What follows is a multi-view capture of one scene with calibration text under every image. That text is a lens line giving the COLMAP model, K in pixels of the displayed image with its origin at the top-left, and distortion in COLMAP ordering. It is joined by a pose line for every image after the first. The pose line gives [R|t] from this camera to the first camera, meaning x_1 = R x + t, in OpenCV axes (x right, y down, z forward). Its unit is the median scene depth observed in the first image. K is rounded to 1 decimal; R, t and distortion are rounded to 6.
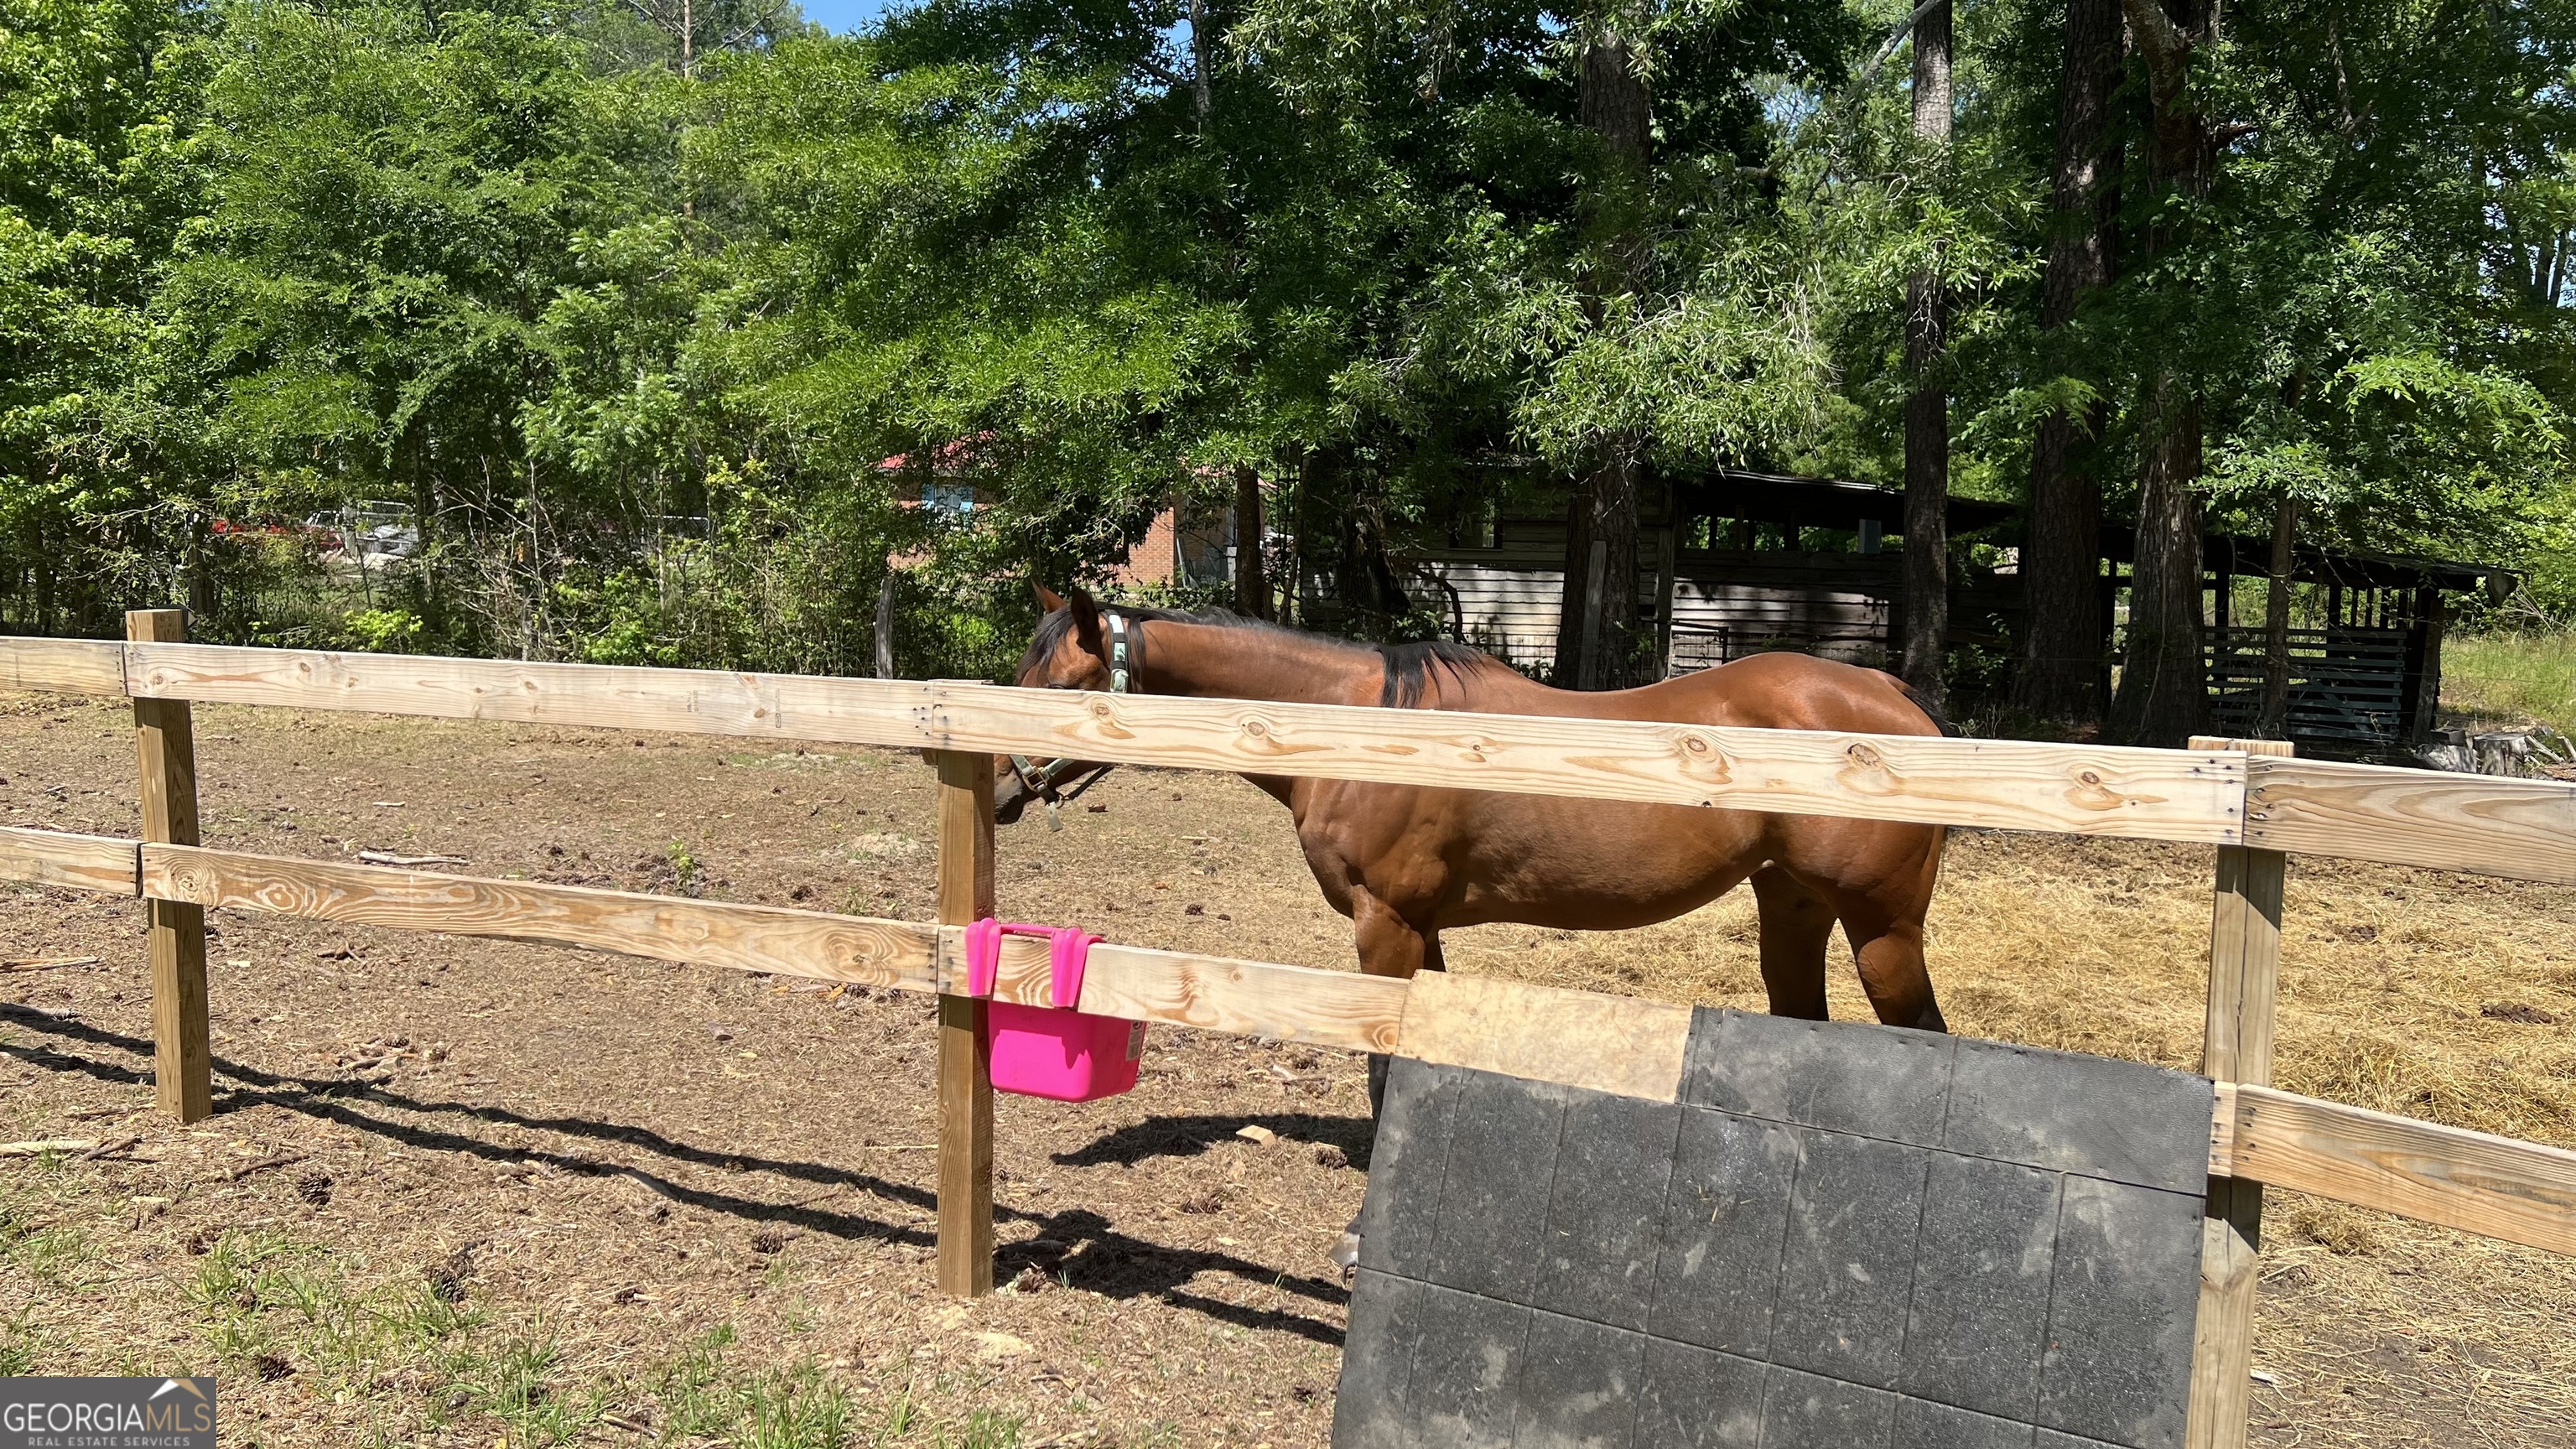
lens RADIAL K [[1980.0, 0, 1293.9], [0, 1980.0, 727.3], [0, 0, 1]] dist [0.058660, -0.082636]
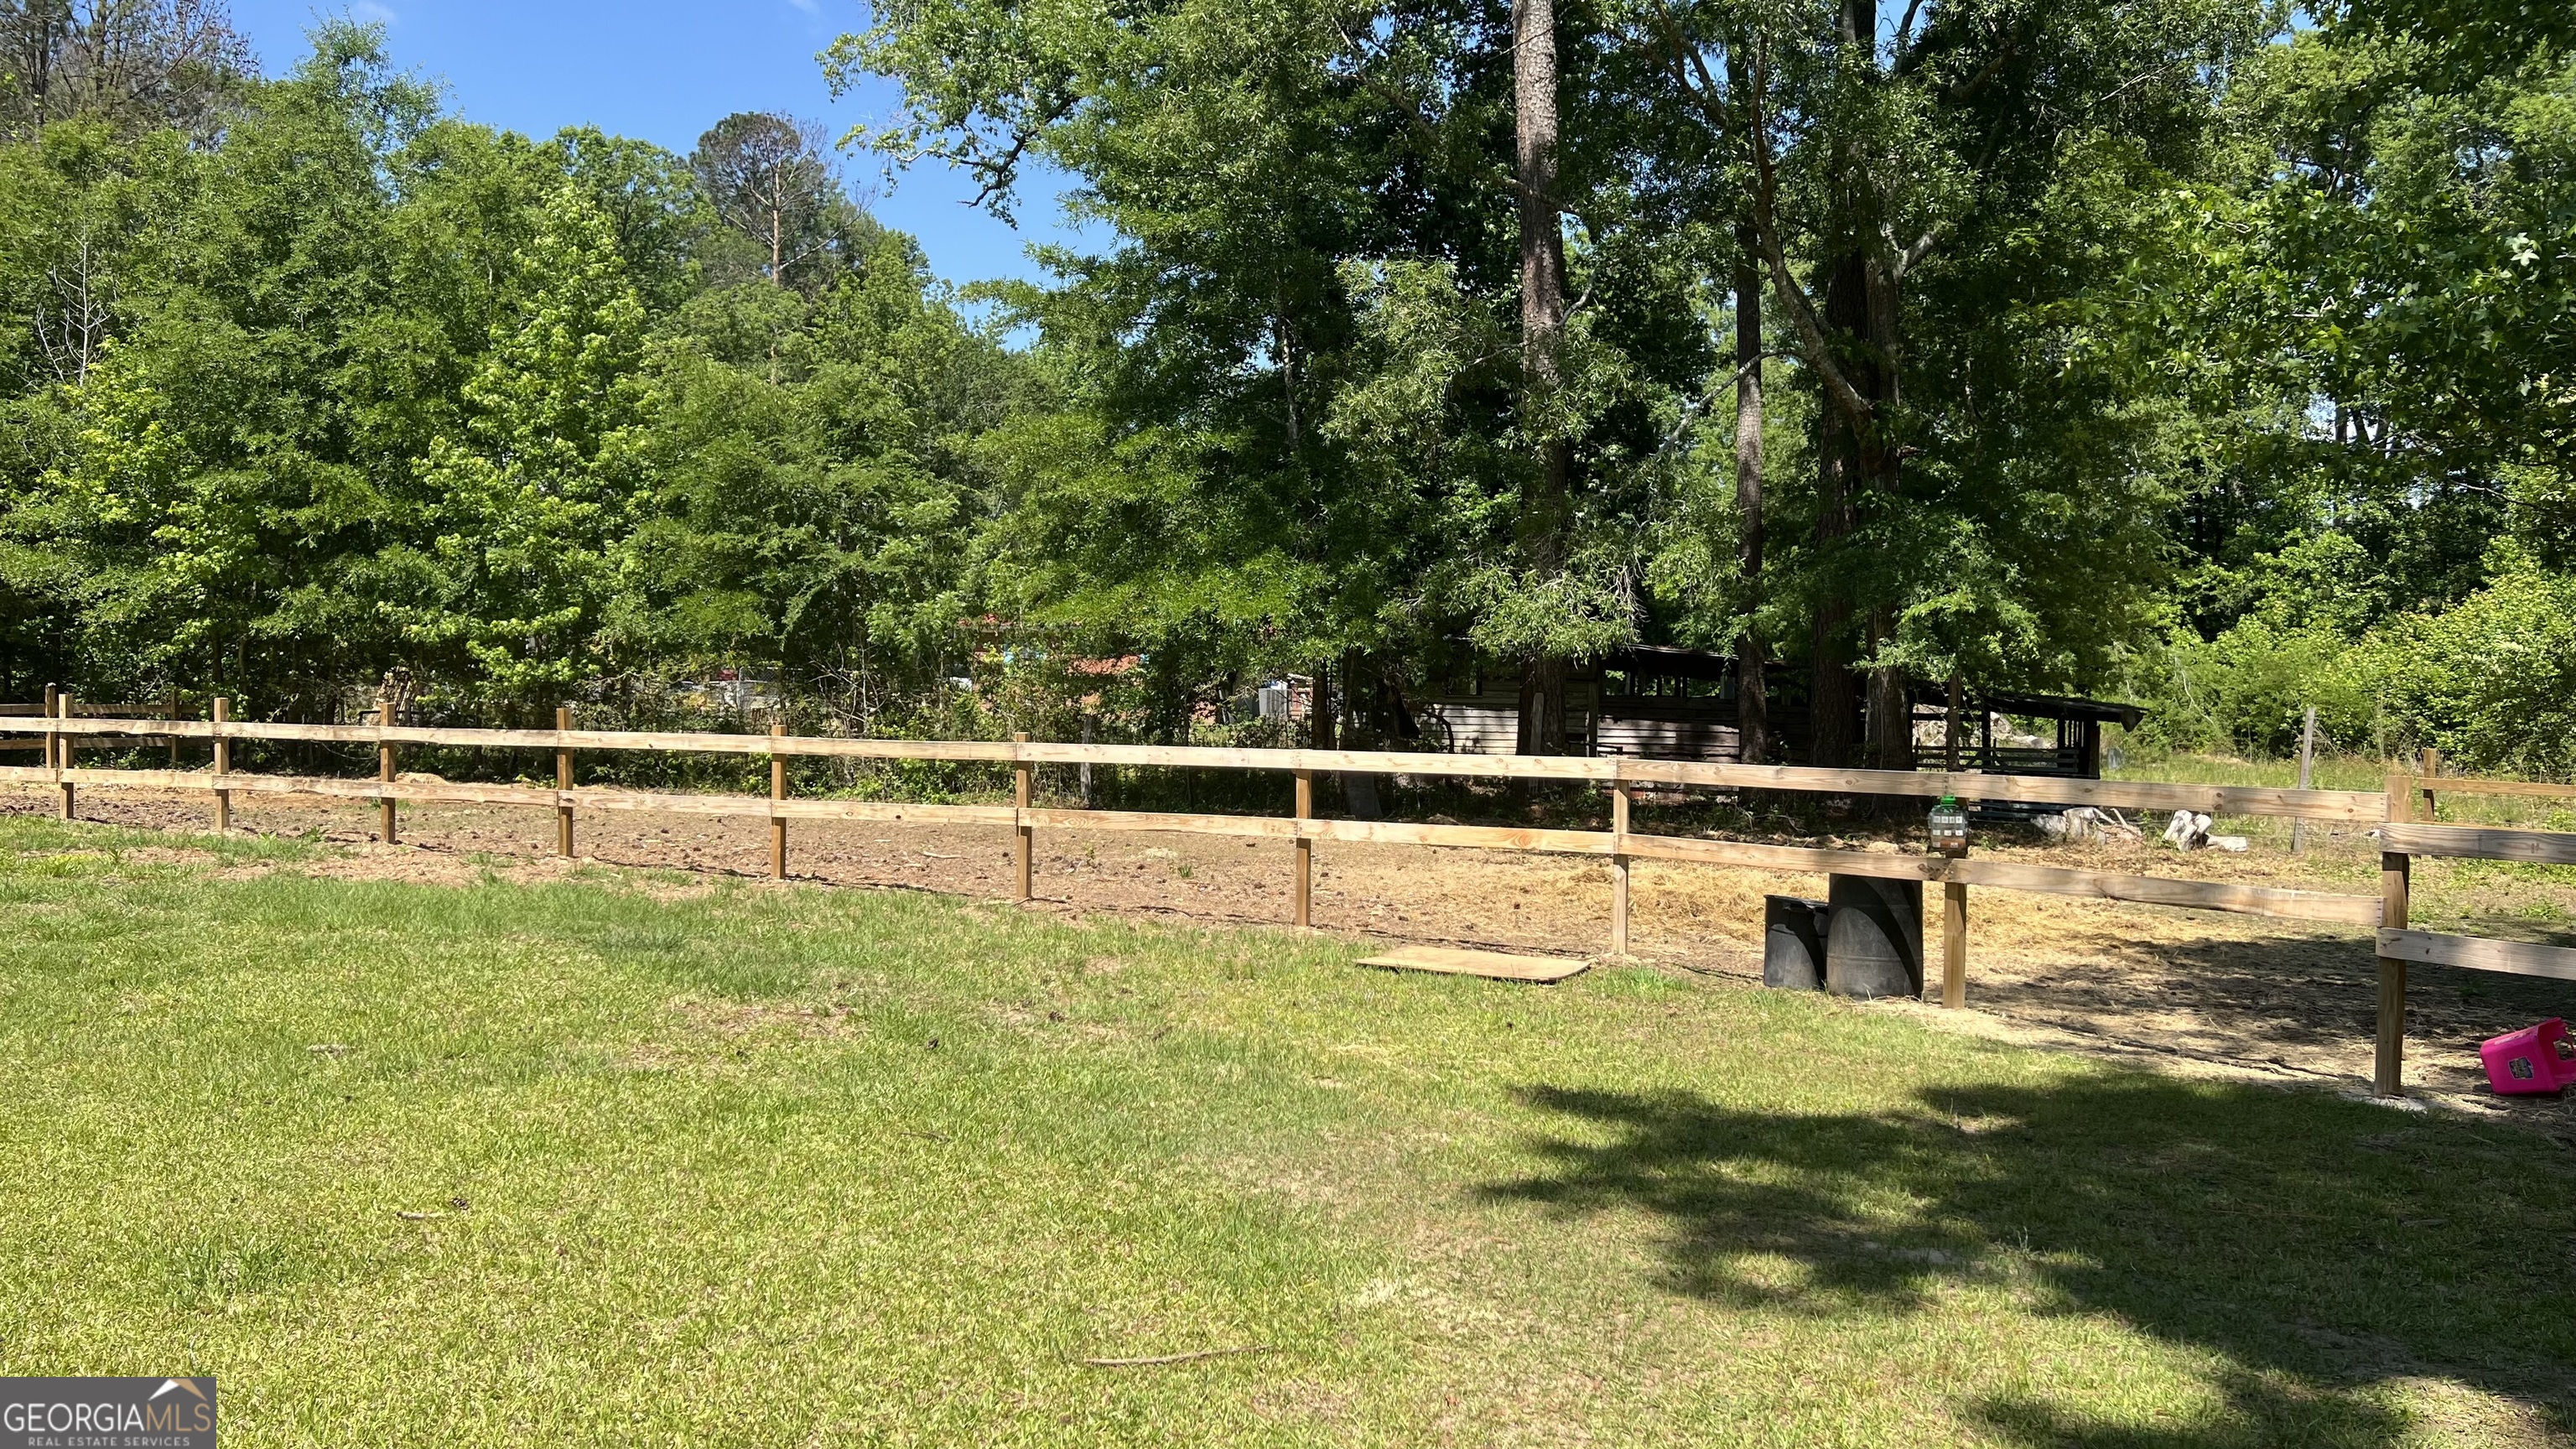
lens RADIAL K [[1980.0, 0, 1293.9], [0, 1980.0, 727.3], [0, 0, 1]] dist [0.058660, -0.082636]
pose [[0.999988, -0.004233, -0.002414, -0.038328], [0.004063, 0.997772, -0.066600, 0.038585], [0.002690, 0.066589, 0.997777, -0.582646]]
